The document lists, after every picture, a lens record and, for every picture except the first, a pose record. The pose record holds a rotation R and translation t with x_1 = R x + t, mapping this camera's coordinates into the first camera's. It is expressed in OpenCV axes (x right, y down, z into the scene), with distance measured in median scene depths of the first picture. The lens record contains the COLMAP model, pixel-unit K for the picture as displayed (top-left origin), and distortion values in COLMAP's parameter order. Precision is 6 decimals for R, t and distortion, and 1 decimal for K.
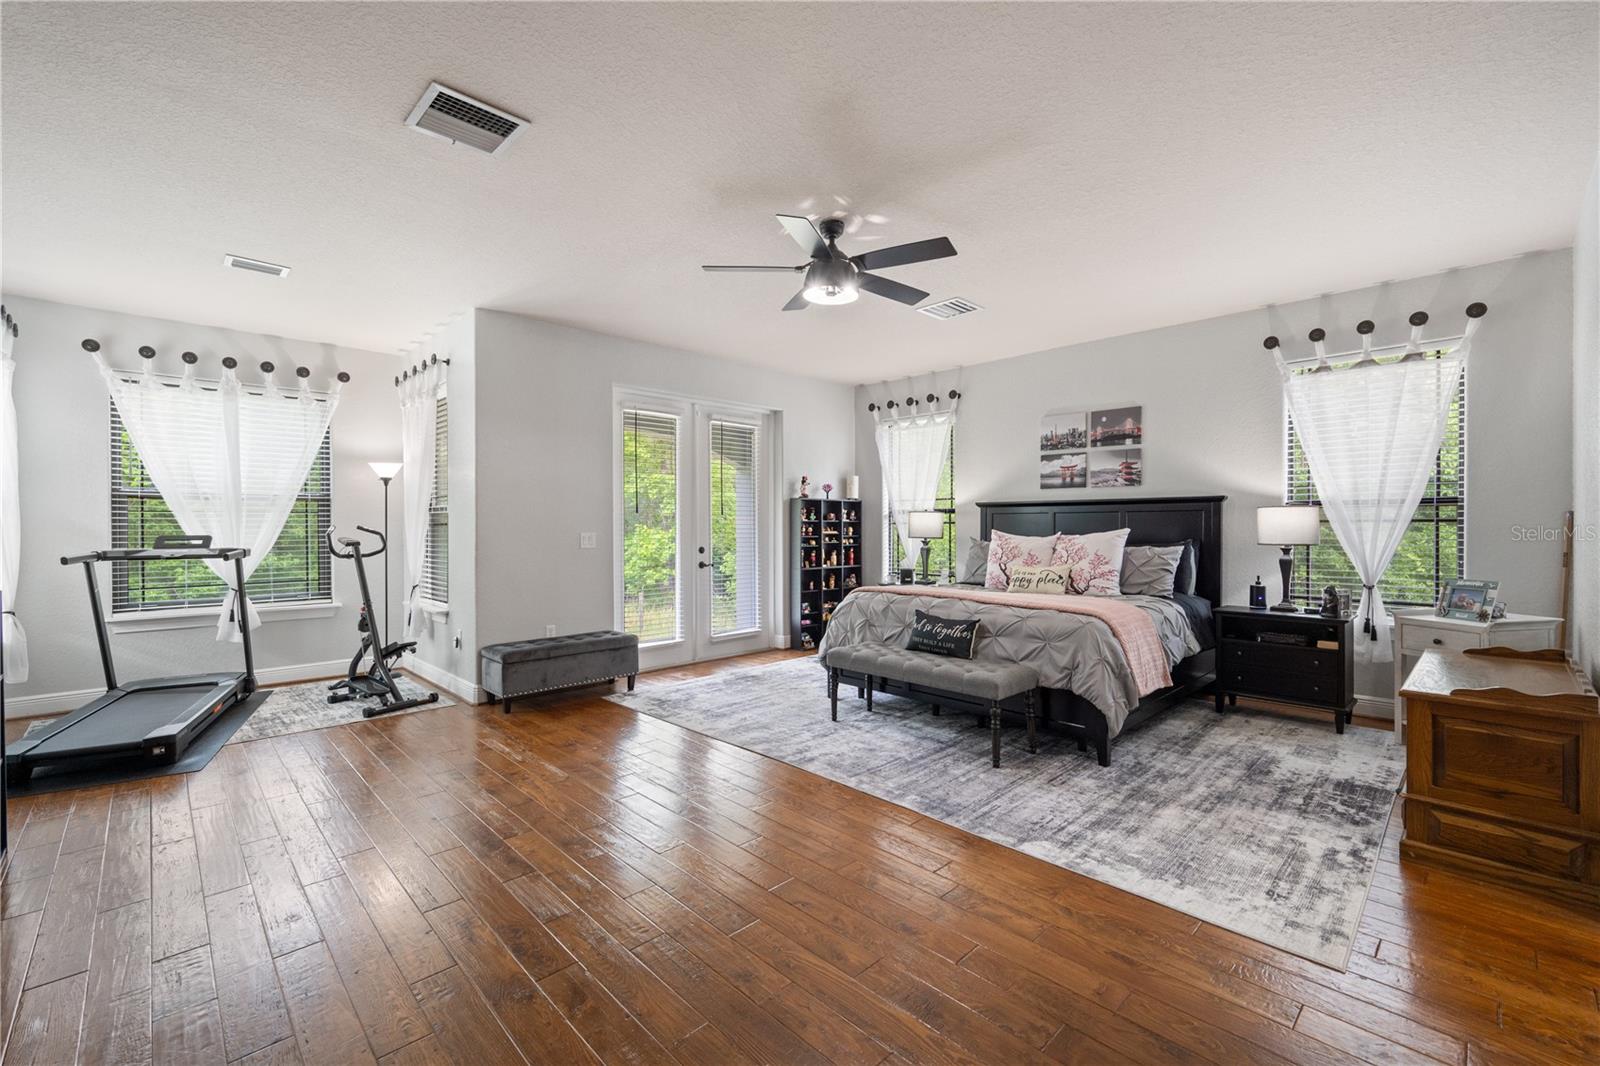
lens RADIAL K [[679.3, 0, 803.3], [0, 679.3, 527.2], [0, 0, 1]] dist [-0.001079, -0.000641]
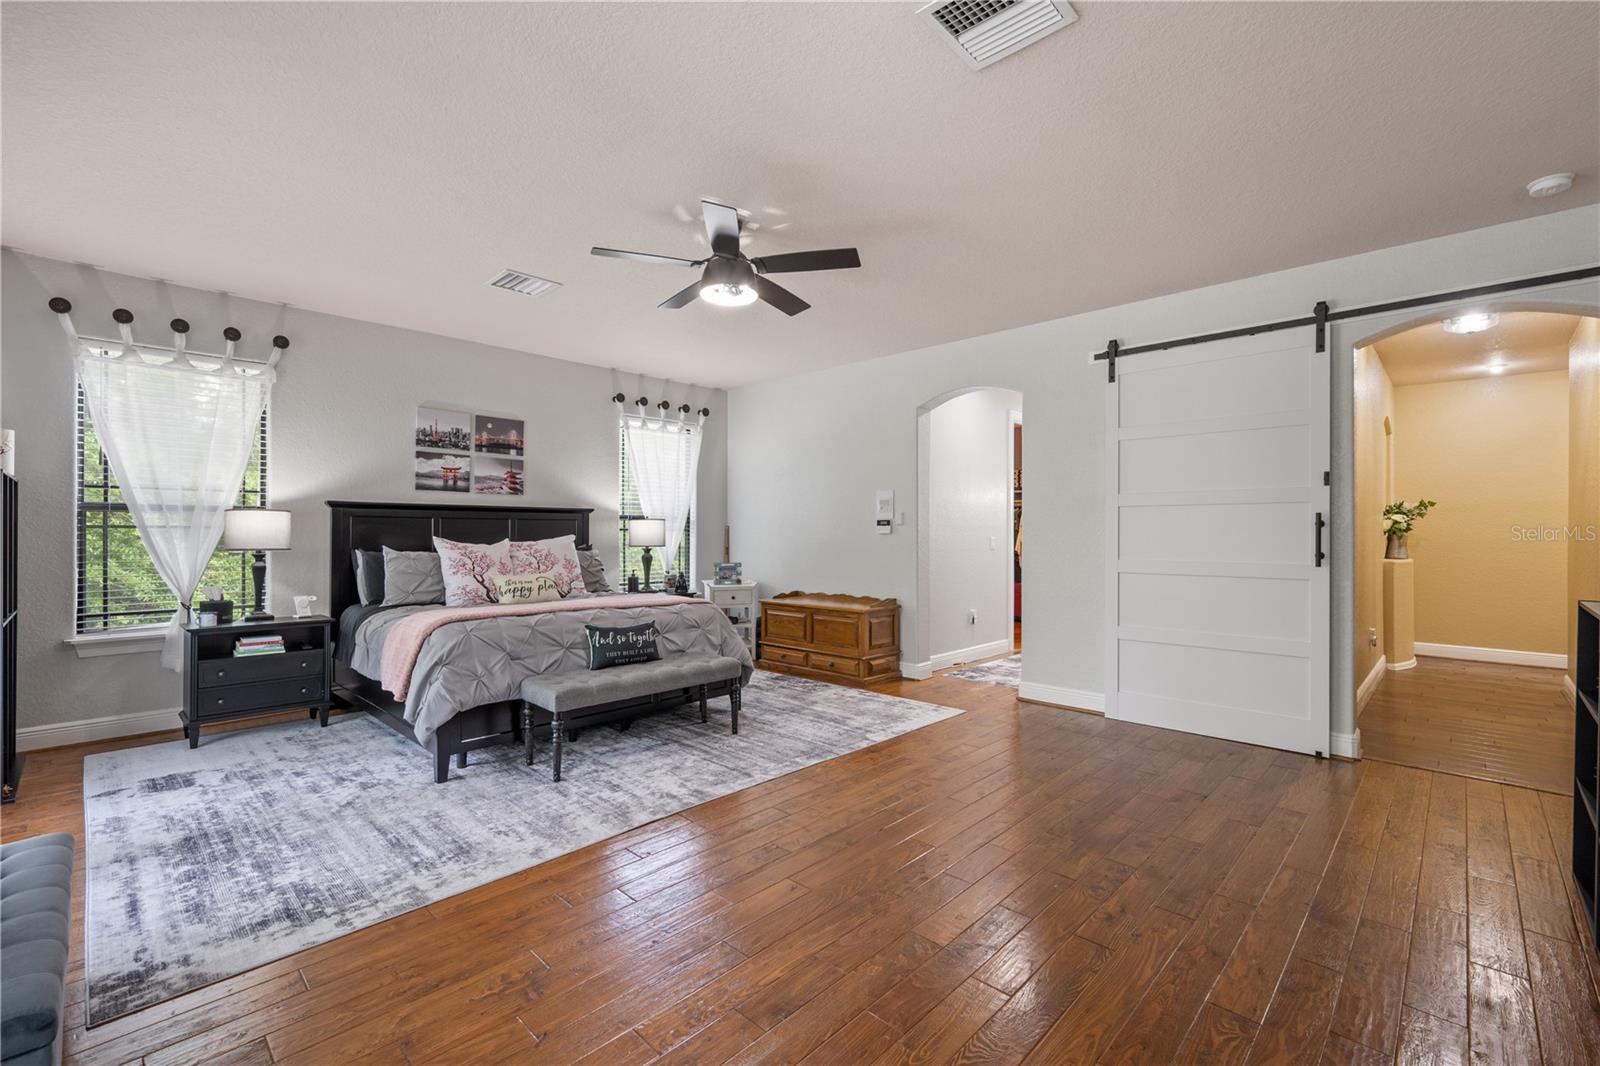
lens RADIAL K [[679.3, 0, 804.9], [0, 679.3, 542.2], [0, 0, 1]] dist [-0.001079, -0.000641]
pose [[-0.035448, -0.010008, 0.999321, -0.791611], [0.000128, 0.999950, 0.010019, 0.003146], [-0.999372, 0.000484, -0.035445, 0.794121]]
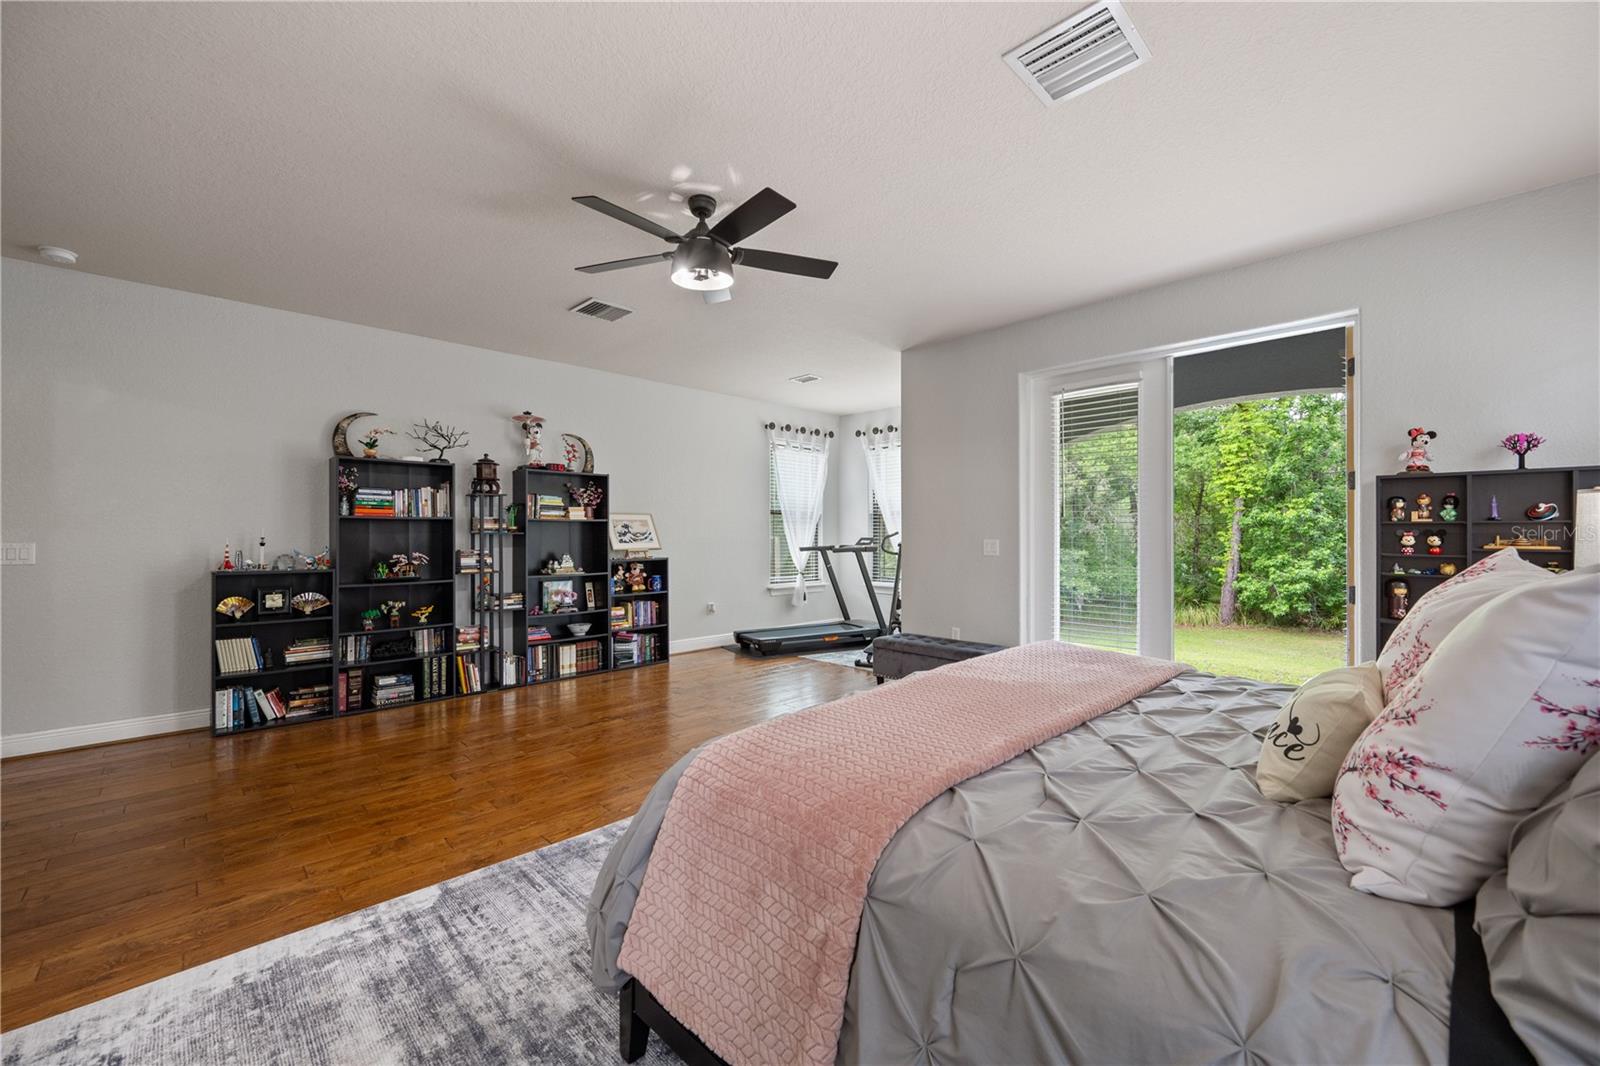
lens RADIAL K [[640.5, 0, 796.4], [0, 640.5, 525.5], [0, 0, 1]] dist [0.000129, 0.000582]
pose [[-0.009634, -0.008781, -0.999915, 0.766165], [-0.001927, 0.999960, -0.008763, -0.003165], [0.999952, 0.001843, -0.009650, 0.970959]]
